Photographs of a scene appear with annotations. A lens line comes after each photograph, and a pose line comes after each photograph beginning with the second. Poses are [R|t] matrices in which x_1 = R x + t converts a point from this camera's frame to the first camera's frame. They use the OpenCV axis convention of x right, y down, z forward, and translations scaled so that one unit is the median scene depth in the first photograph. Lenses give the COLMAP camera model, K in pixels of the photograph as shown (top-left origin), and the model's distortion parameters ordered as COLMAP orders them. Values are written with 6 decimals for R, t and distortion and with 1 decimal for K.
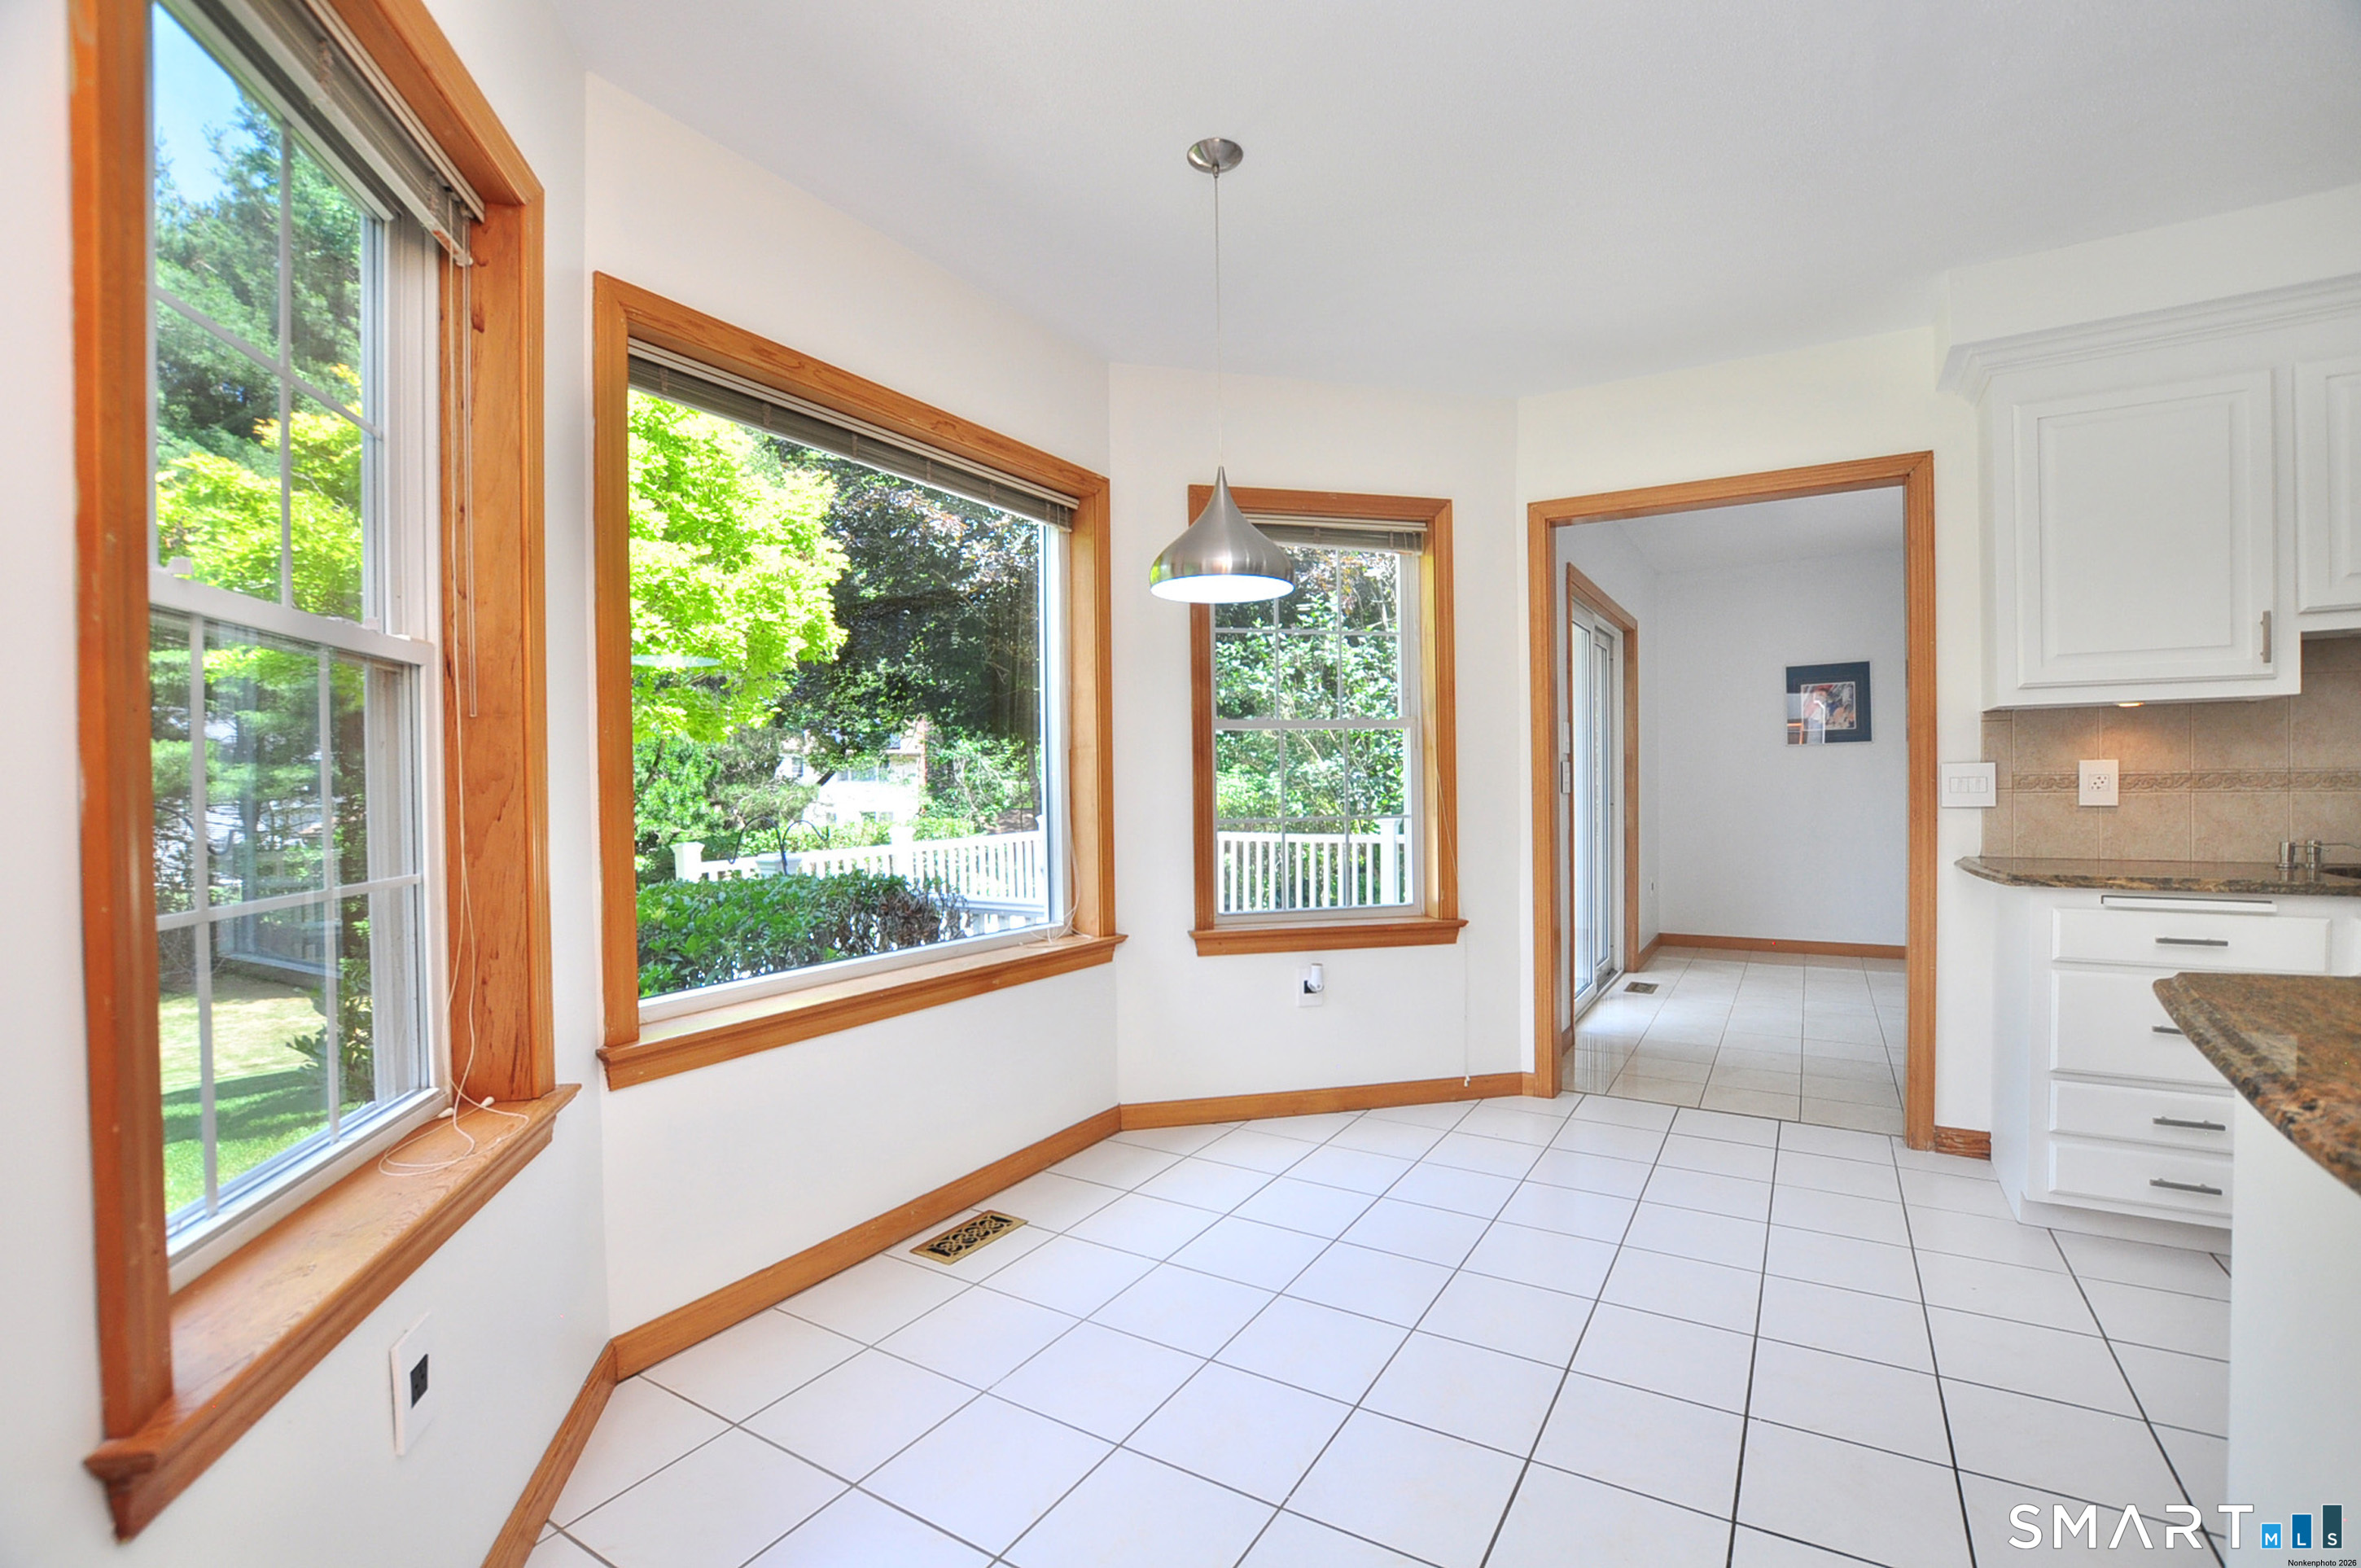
lens RADIAL K [[1046.8, 0, 1196.0], [0, 1046.8, 799.6], [0, 0, 1]] dist [-0.025396, 0.000983]
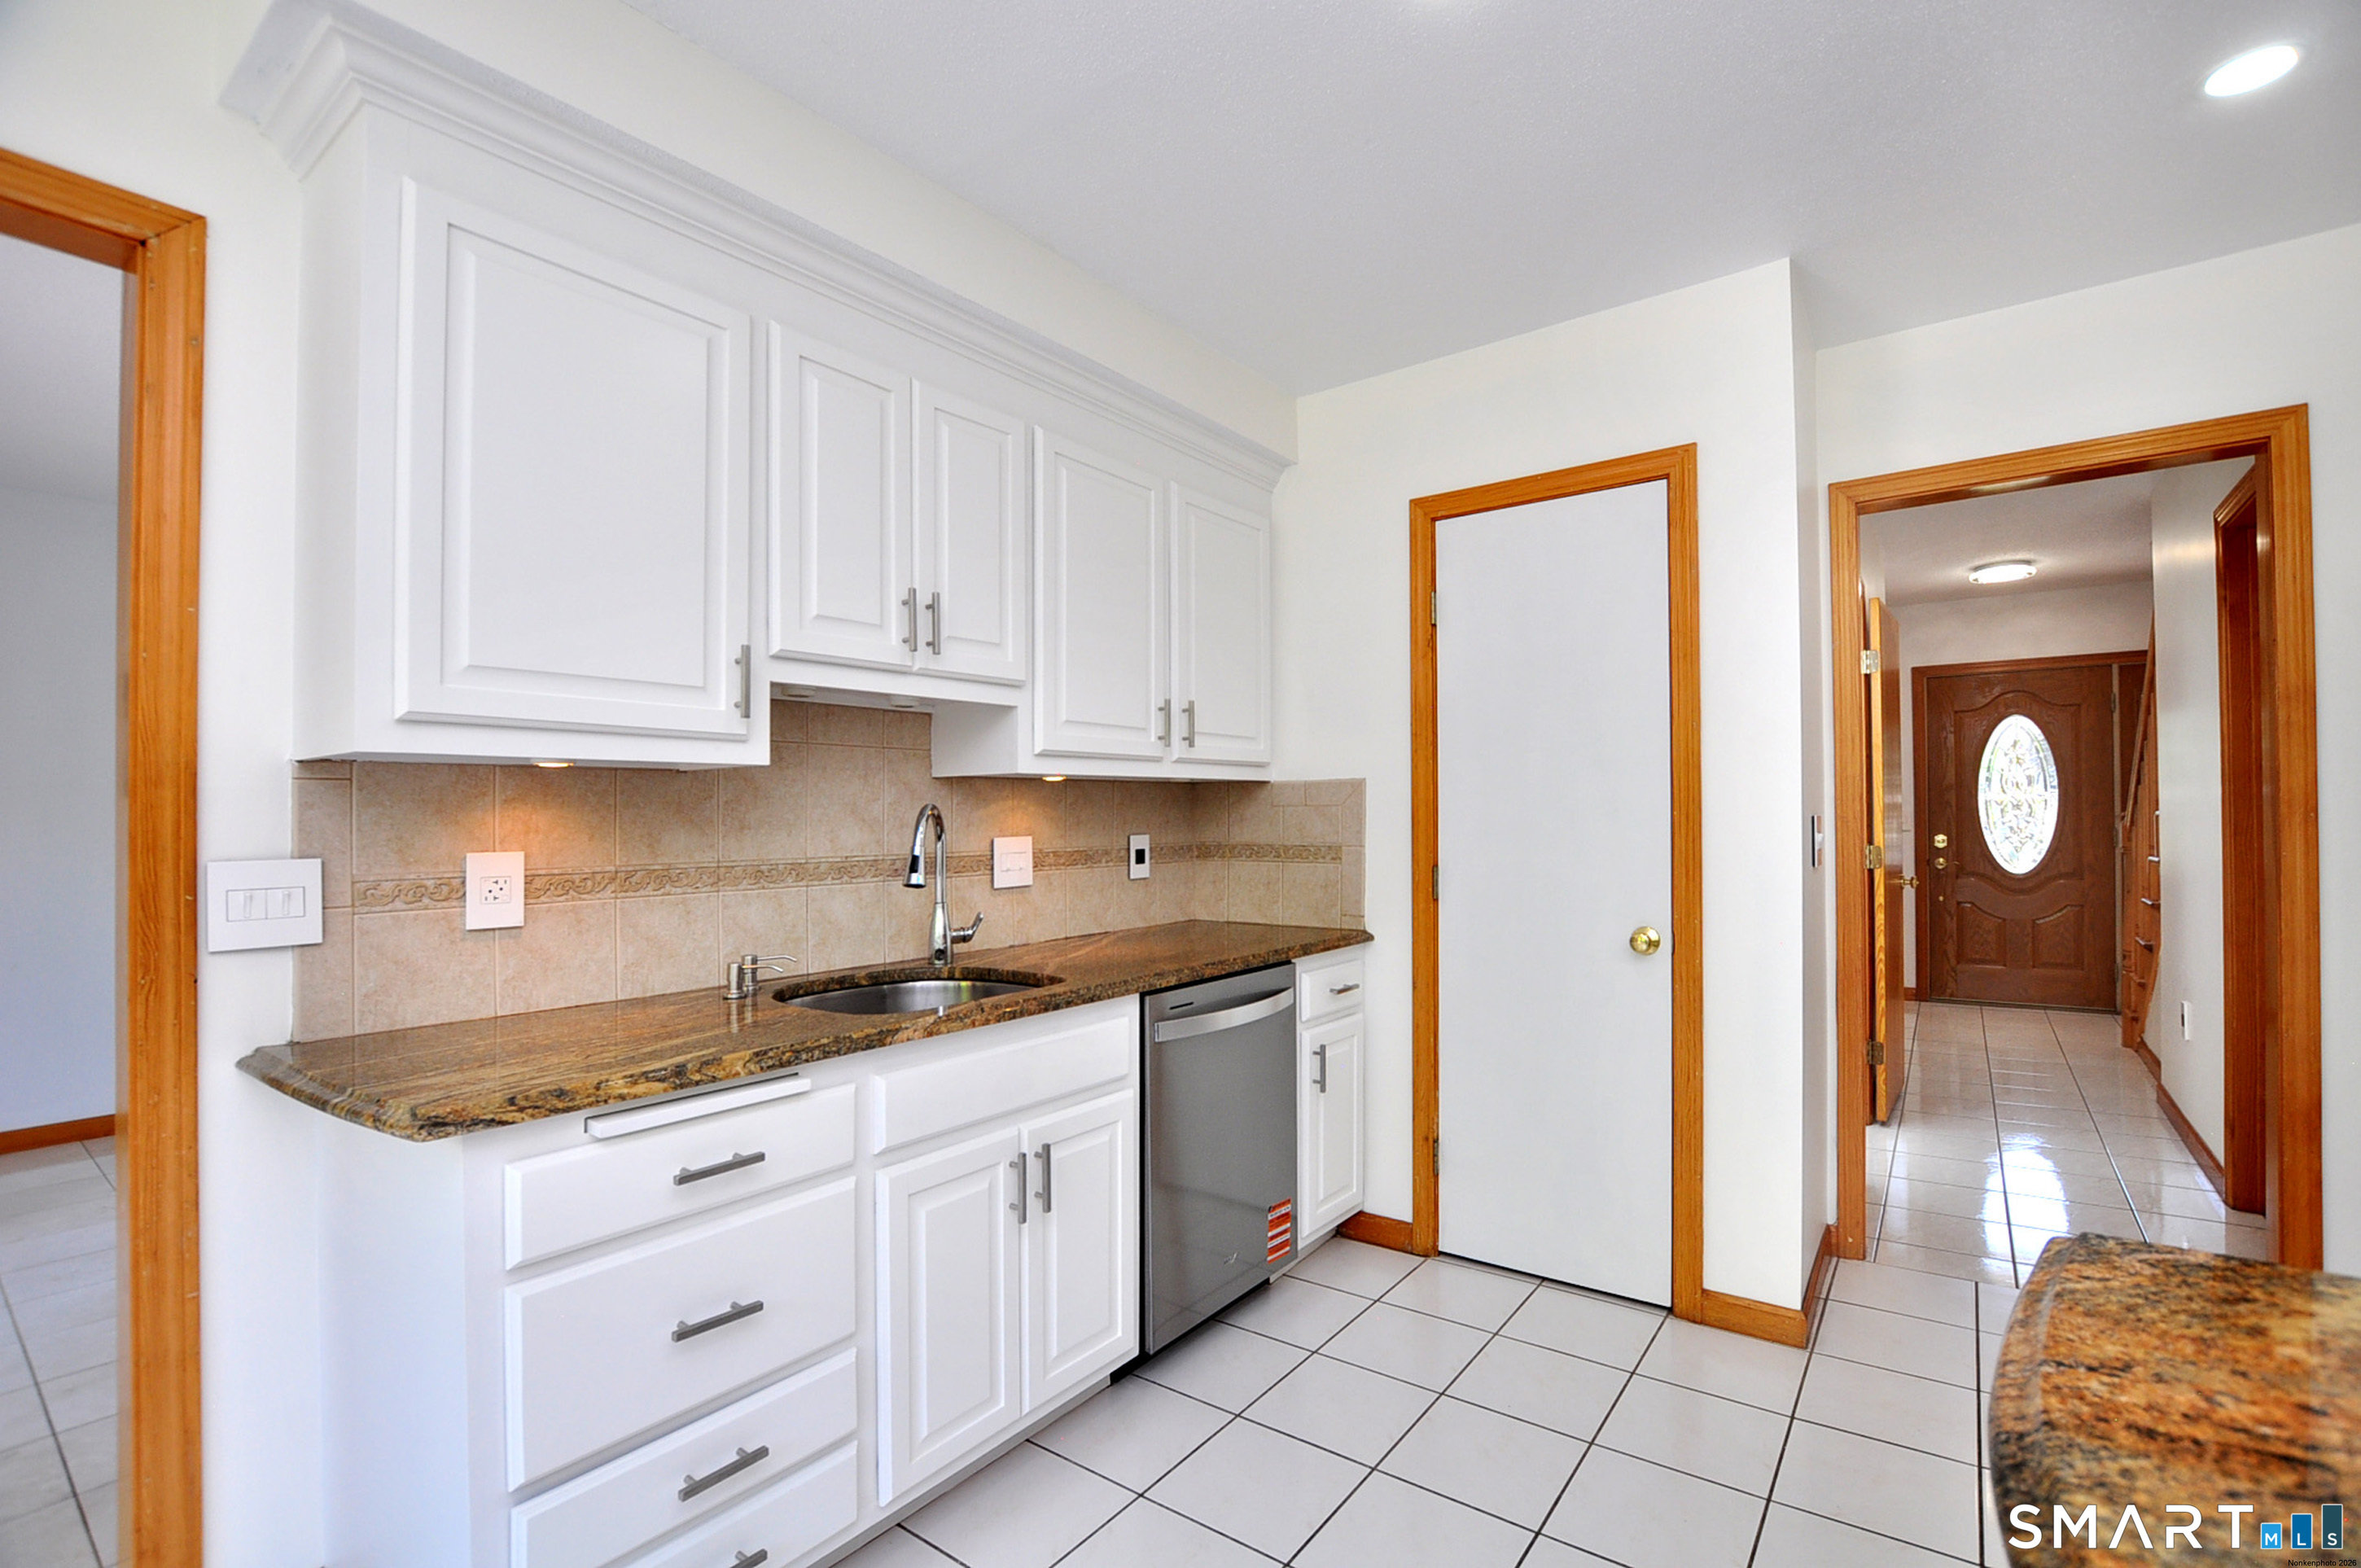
lens RADIAL K [[1046.8, 0, 1196.0], [0, 1046.8, 799.6], [0, 0, 1]] dist [-0.025396, 0.000983]
pose [[0.101655, 0.026883, 0.994456, 0.312922], [0.023486, 0.999291, -0.029415, -0.042088], [-0.994542, 0.026345, 0.100951, 0.525932]]
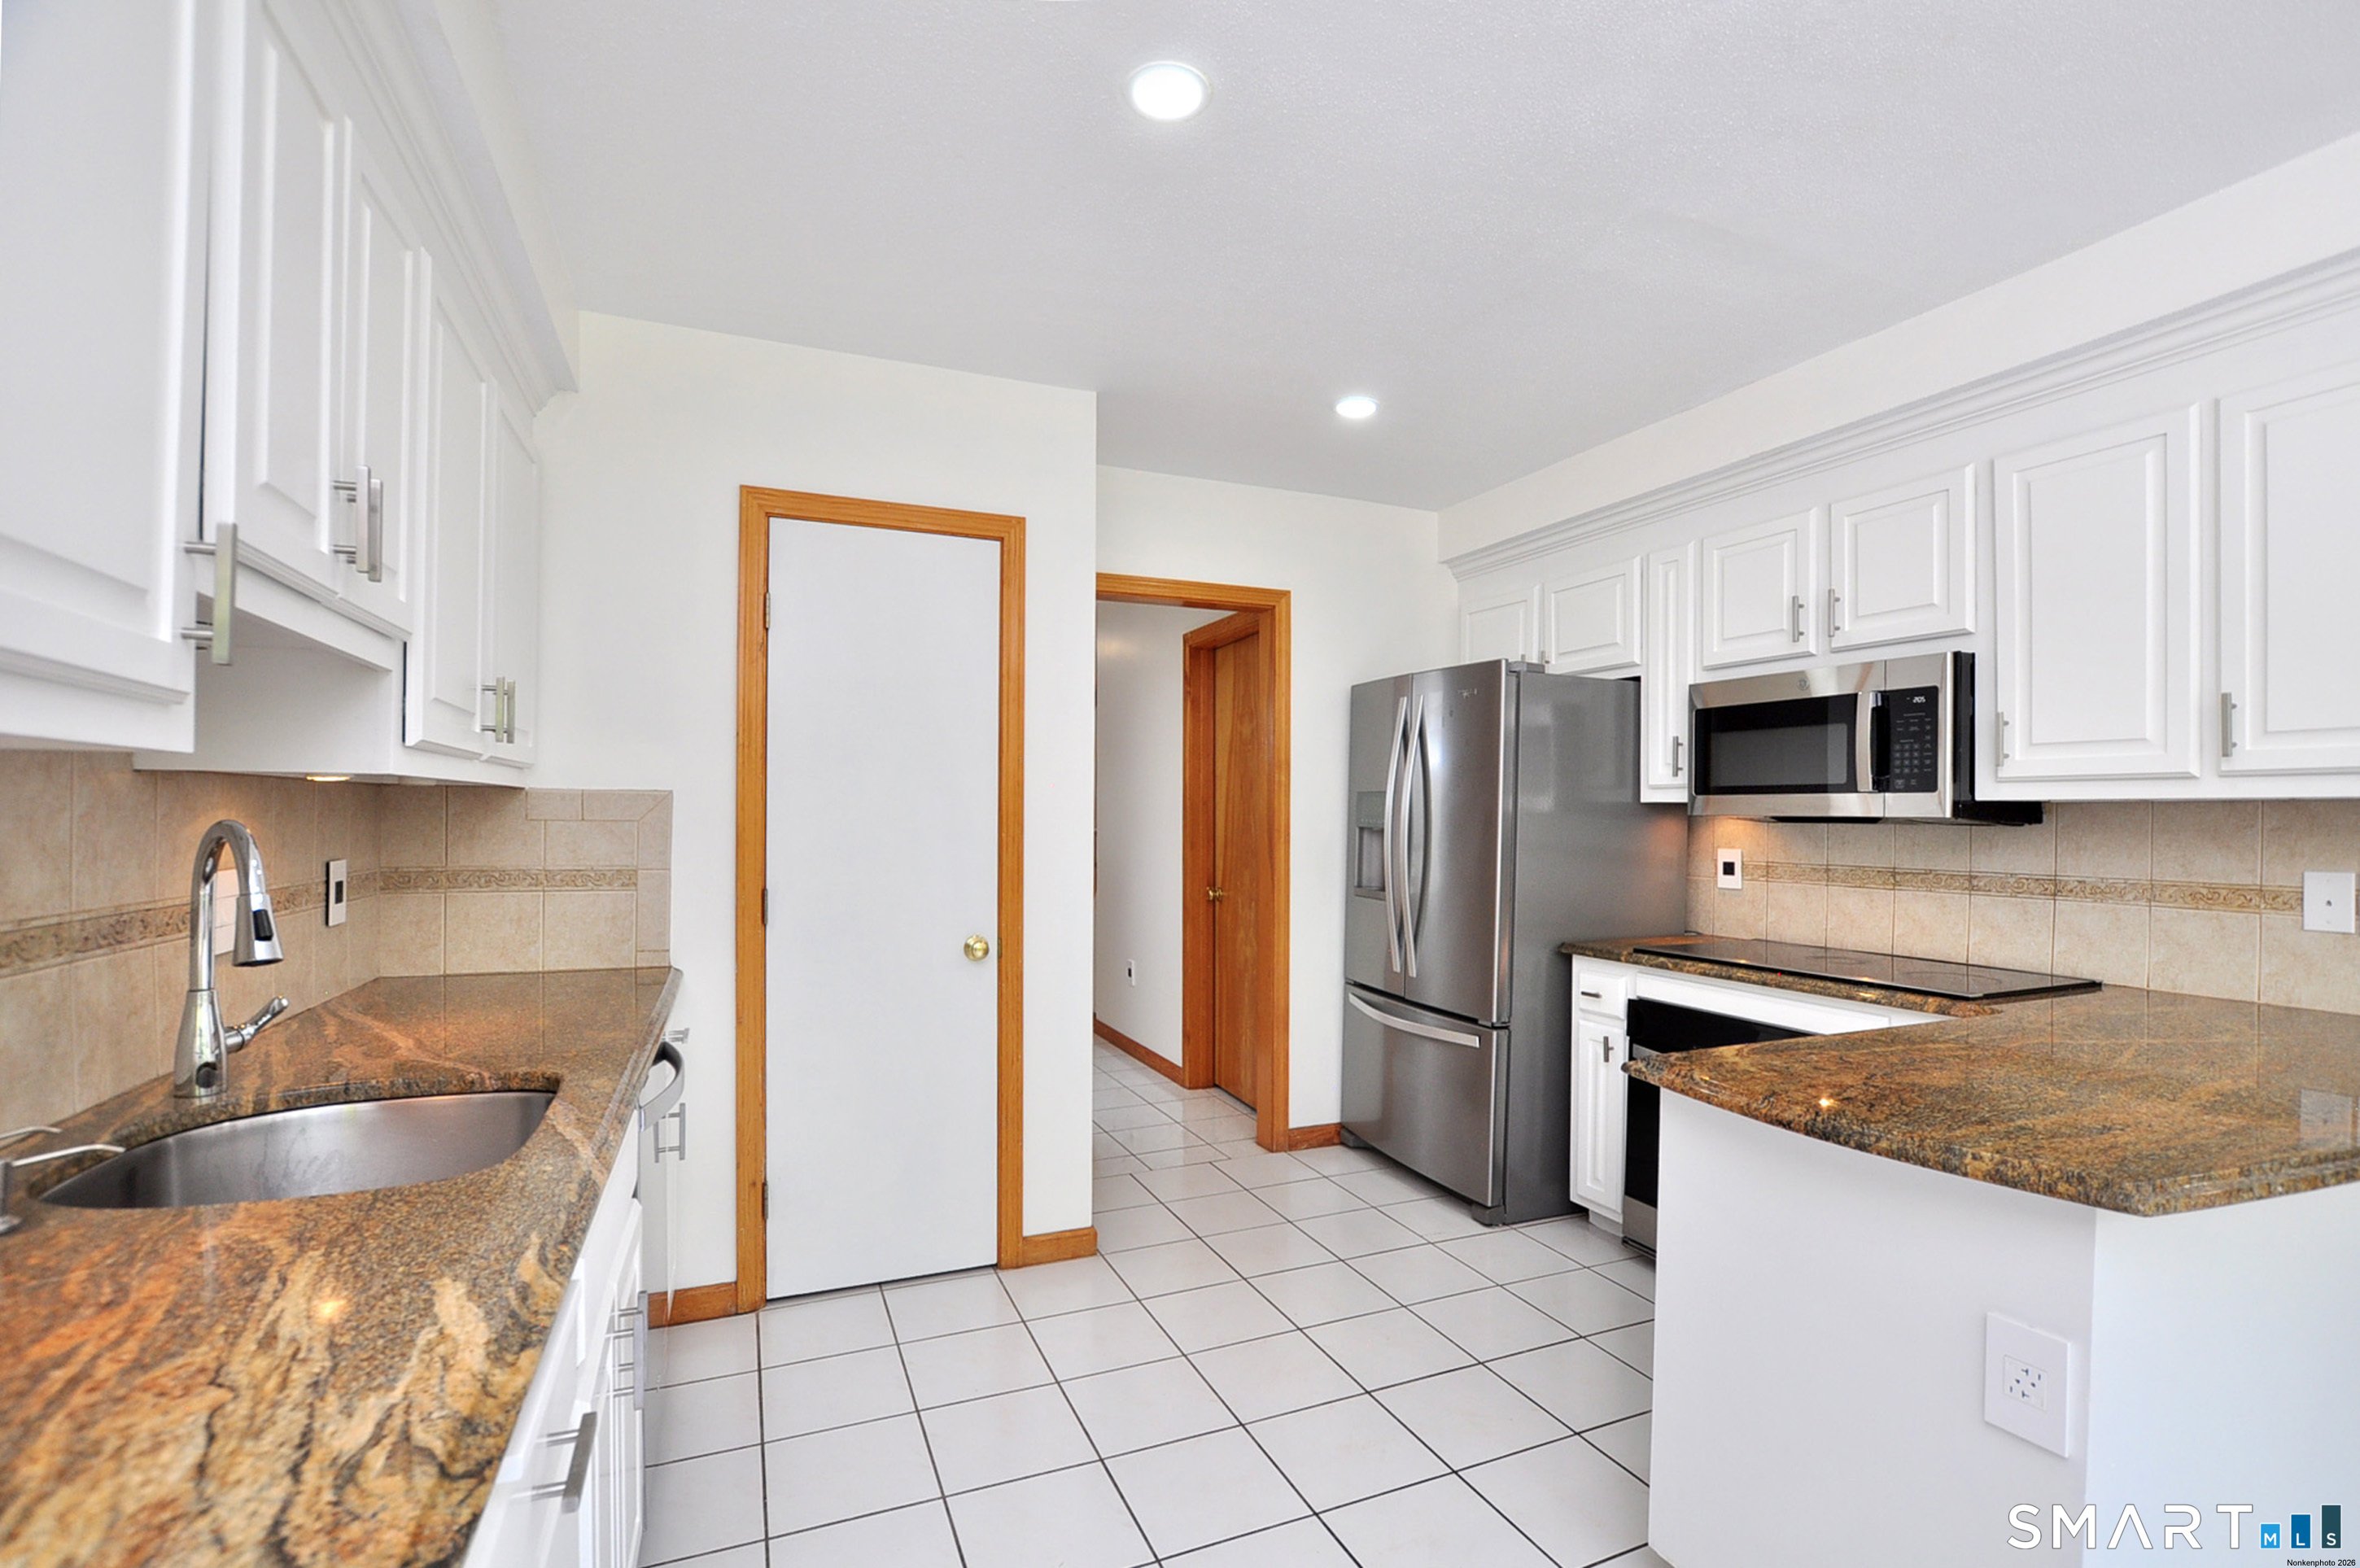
lens RADIAL K [[1060.6, 0, 1204.6], [0, 1060.6, 801.2], [0, 0, 1]] dist [-0.032555, 0.003214]
pose [[-0.812536, 0.015261, 0.582711, 0.470041], [0.011763, 0.999883, -0.009785, -0.066314], [-0.582792, -0.001096, -0.812621, 0.936898]]
